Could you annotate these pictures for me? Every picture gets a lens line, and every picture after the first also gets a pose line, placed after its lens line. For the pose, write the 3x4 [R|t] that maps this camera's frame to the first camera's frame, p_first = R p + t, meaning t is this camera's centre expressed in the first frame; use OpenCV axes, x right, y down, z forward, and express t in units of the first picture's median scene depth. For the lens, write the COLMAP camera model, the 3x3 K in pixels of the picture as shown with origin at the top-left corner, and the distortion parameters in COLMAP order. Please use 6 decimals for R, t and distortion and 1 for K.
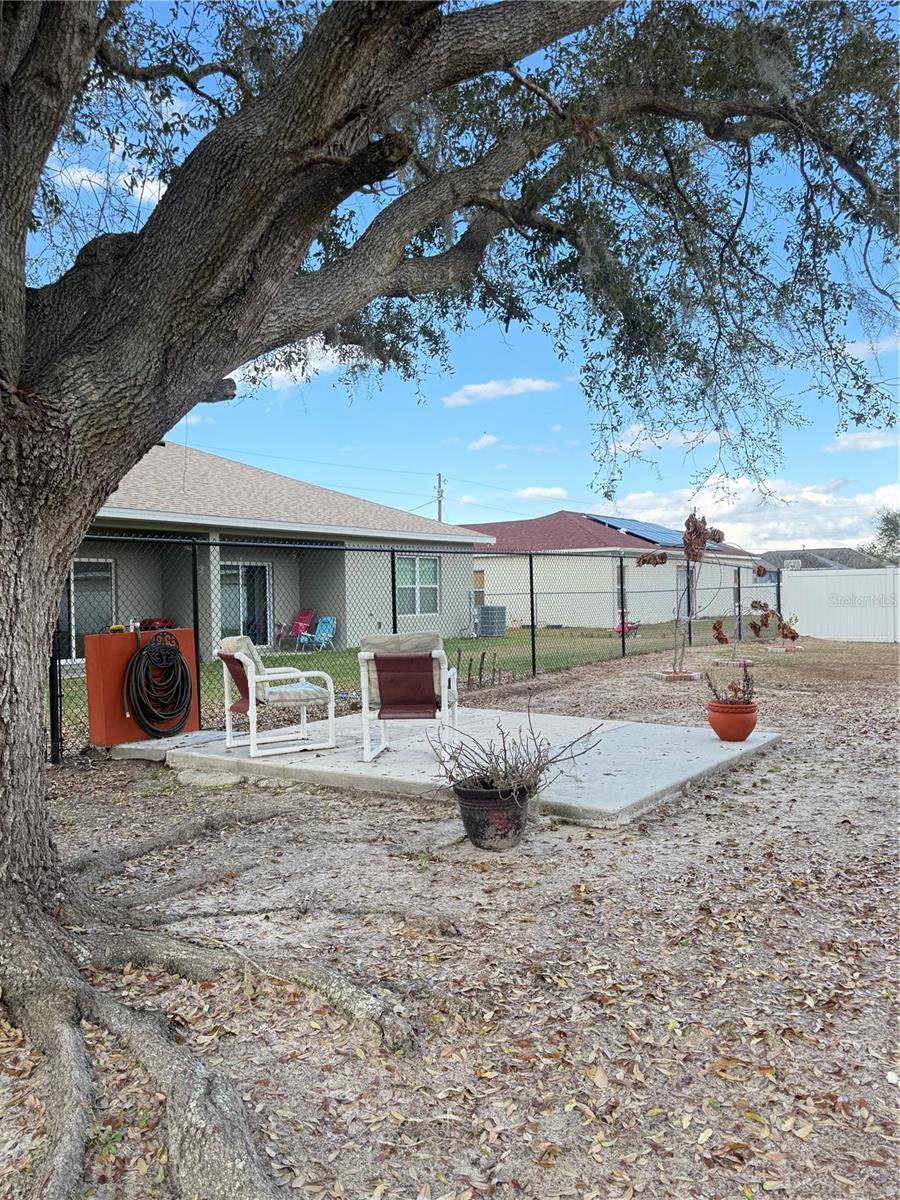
lens RADIAL K [[874.2, 0, 449.6], [0, 874.2, 595.6], [0, 0, 1]] dist [0.028558, -0.032828]
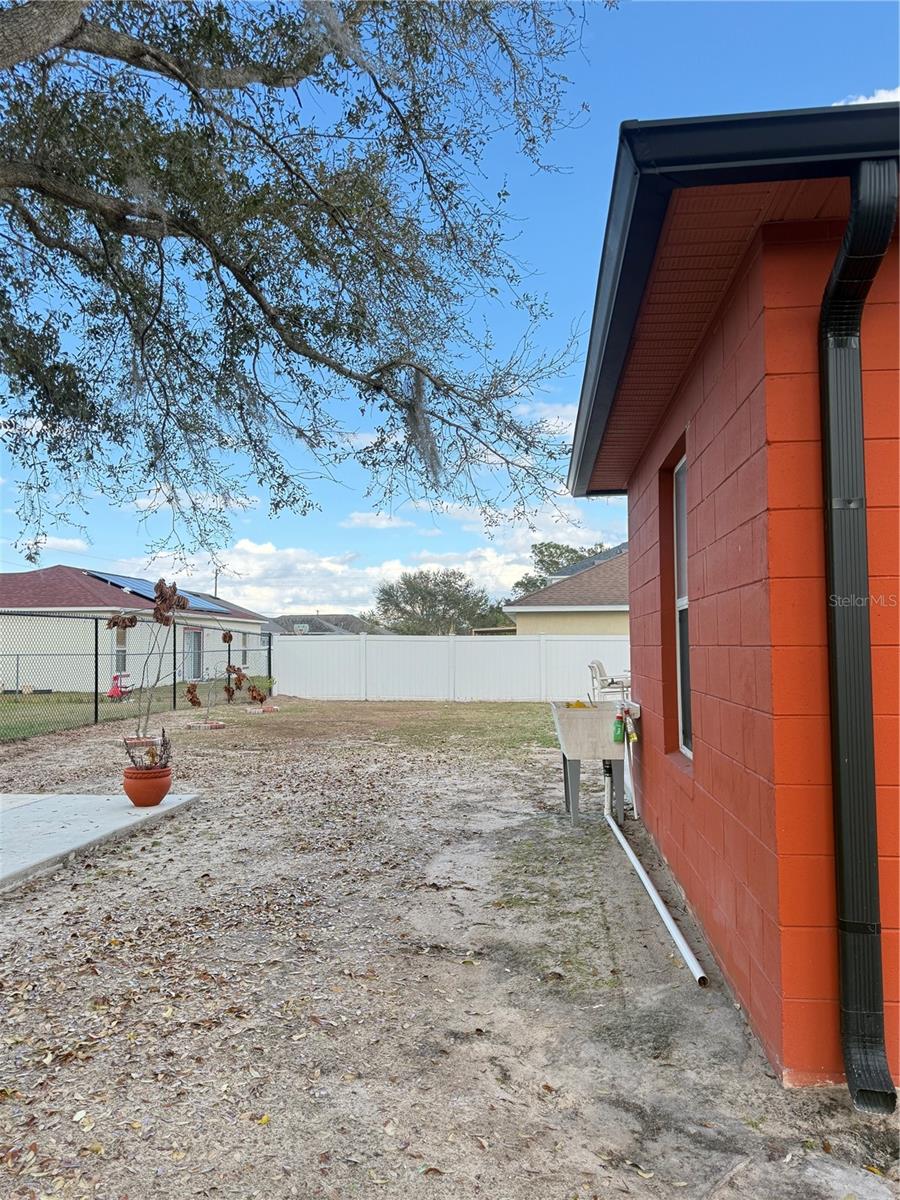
lens RADIAL K [[874.2, 0, 450.6], [0, 874.2, 601.6], [0, 0, 1]] dist [0.028558, -0.032828]
pose [[0.863587, 0.041337, 0.502502, 0.104380], [-0.009600, 0.997801, -0.065582, -0.007407], [-0.504108, 0.051812, 0.862085, -0.067543]]
